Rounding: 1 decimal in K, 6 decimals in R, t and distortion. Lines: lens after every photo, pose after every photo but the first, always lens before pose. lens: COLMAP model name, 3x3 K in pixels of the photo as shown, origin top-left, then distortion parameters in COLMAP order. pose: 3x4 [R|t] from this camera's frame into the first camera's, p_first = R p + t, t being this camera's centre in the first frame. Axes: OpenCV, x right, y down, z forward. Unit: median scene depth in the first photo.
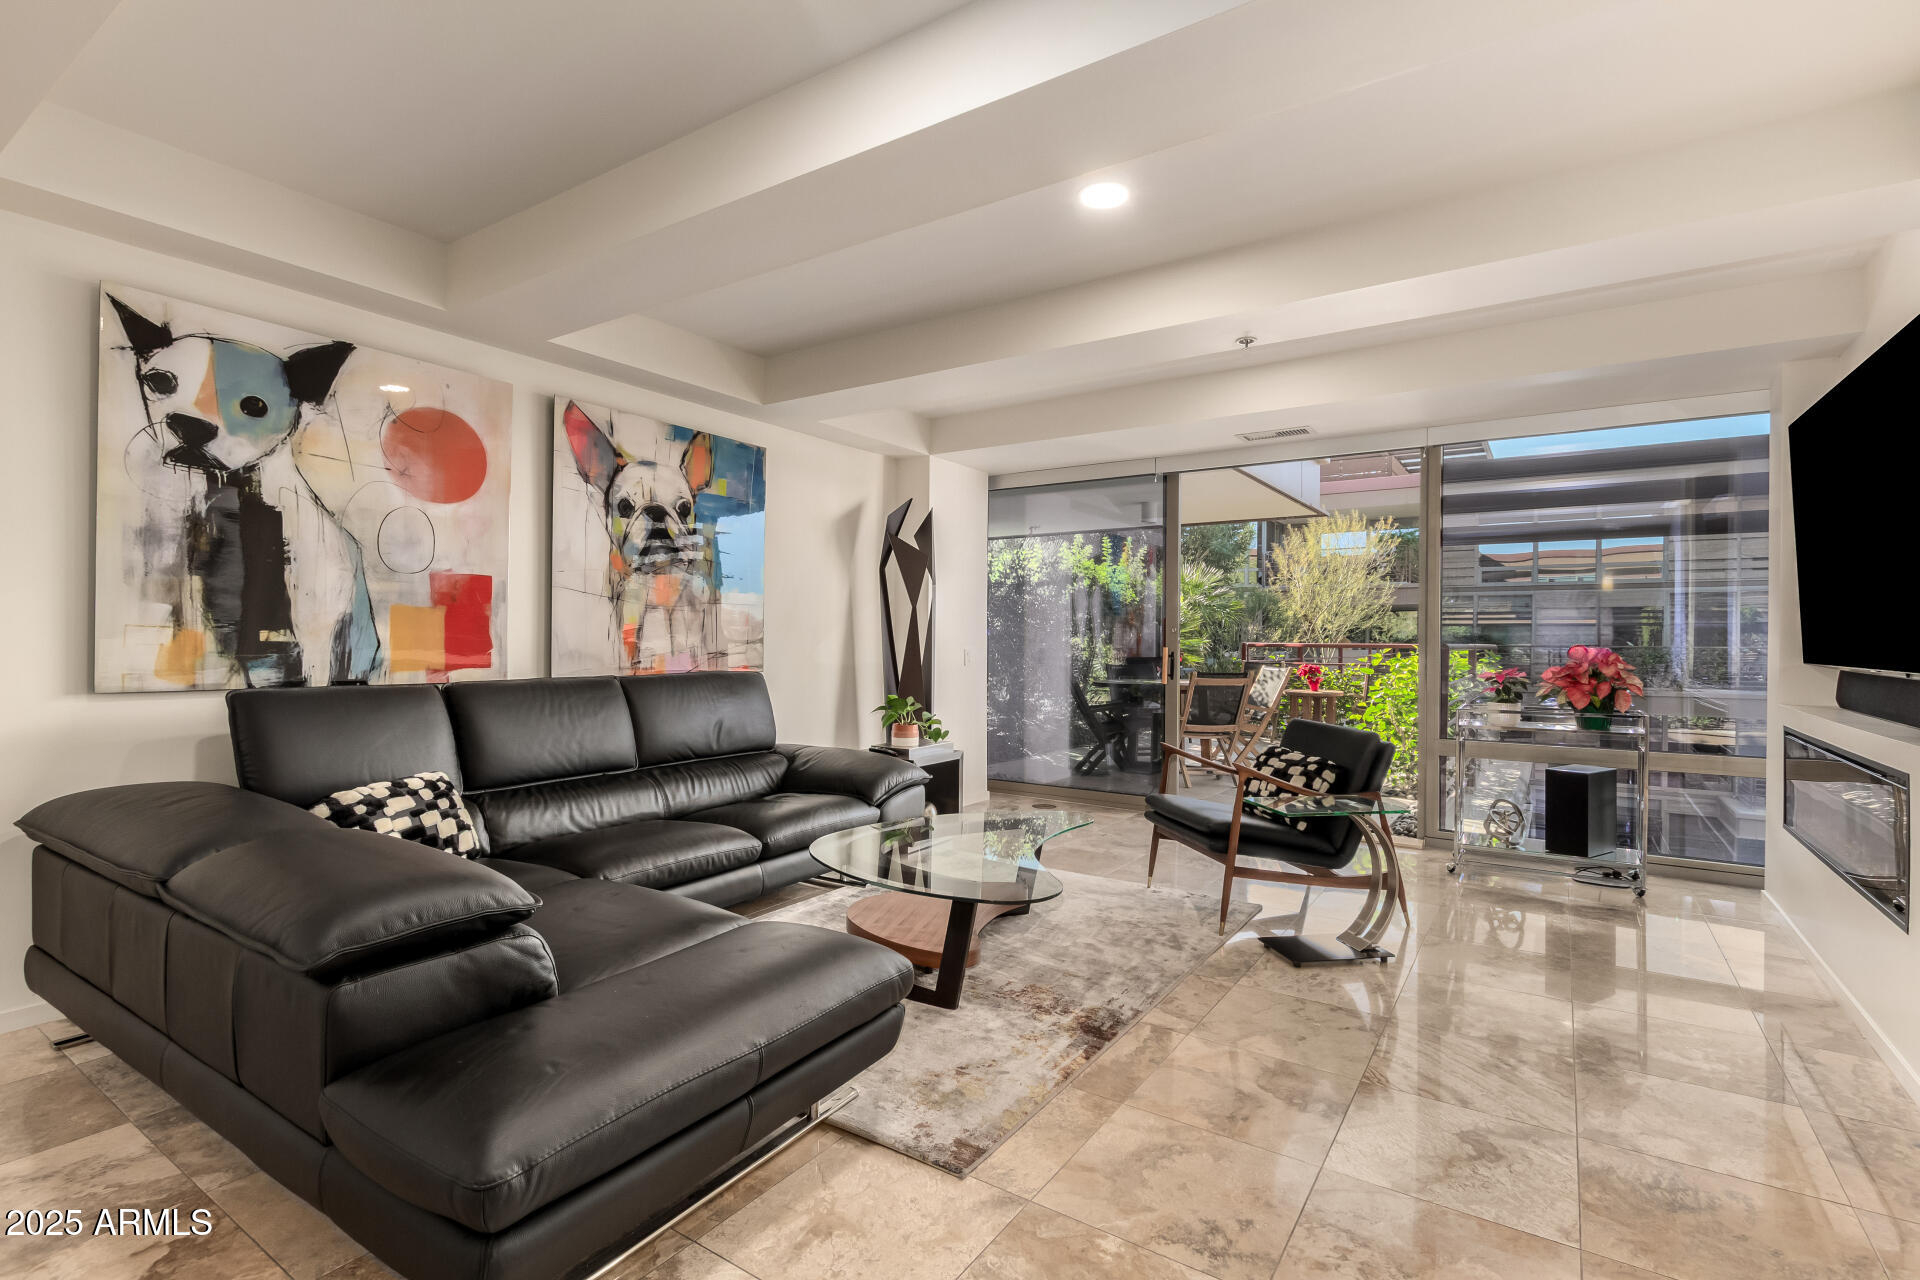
lens RADIAL K [[899.1, 0, 956.5], [0, 899.1, 646.5], [0, 0, 1]] dist [0.001131, -0.000995]
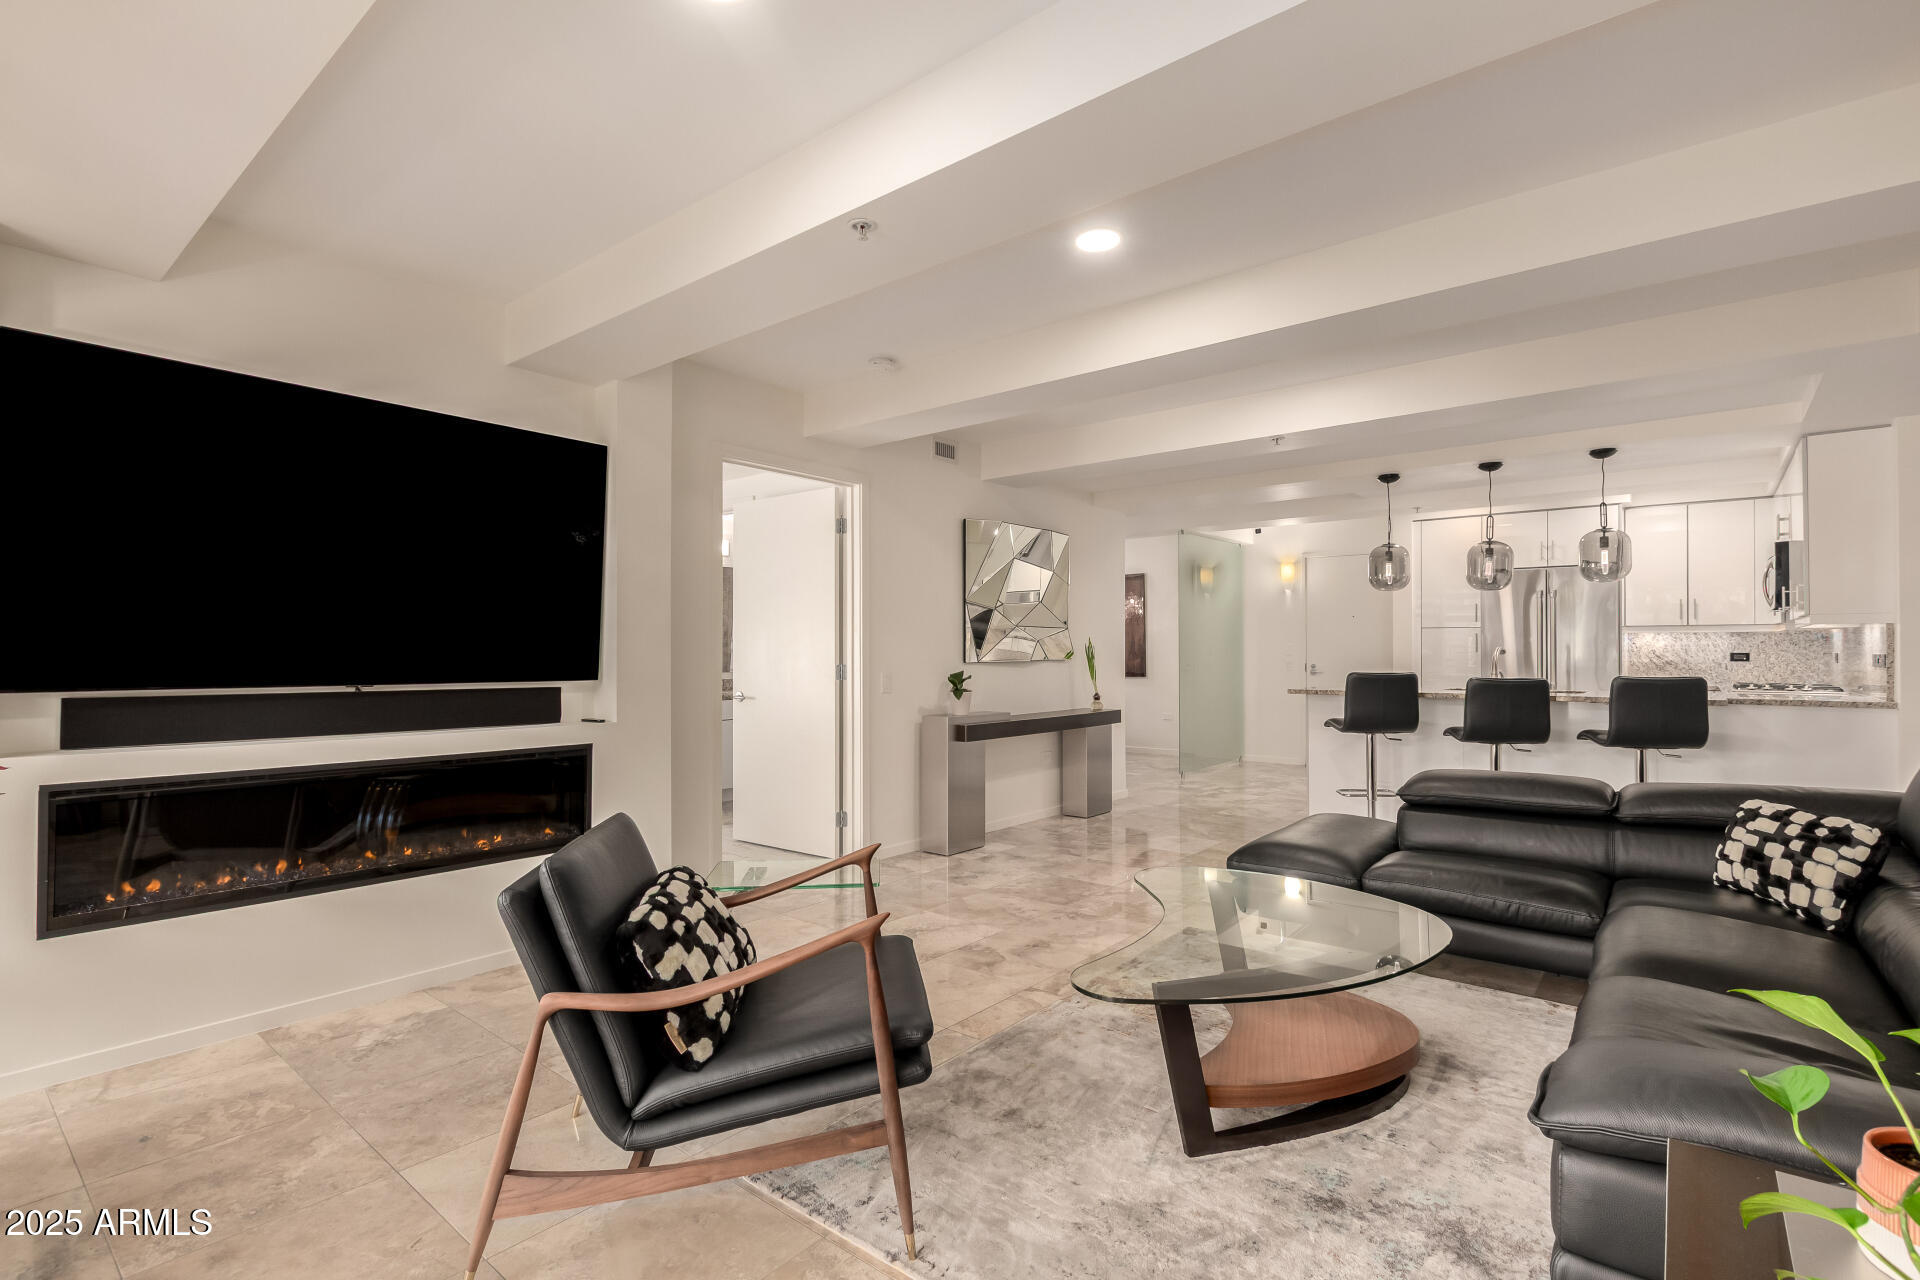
lens RADIAL K [[899.1, 0, 956.5], [0, 899.1, 646.5], [0, 0, 1]] dist [0.001131, -0.000995]
pose [[-0.995451, -0.009690, 0.094784, 0.276367], [-0.010511, 0.999911, -0.008161, -0.022222], [-0.094696, -0.009120, -0.995464, 2.493943]]
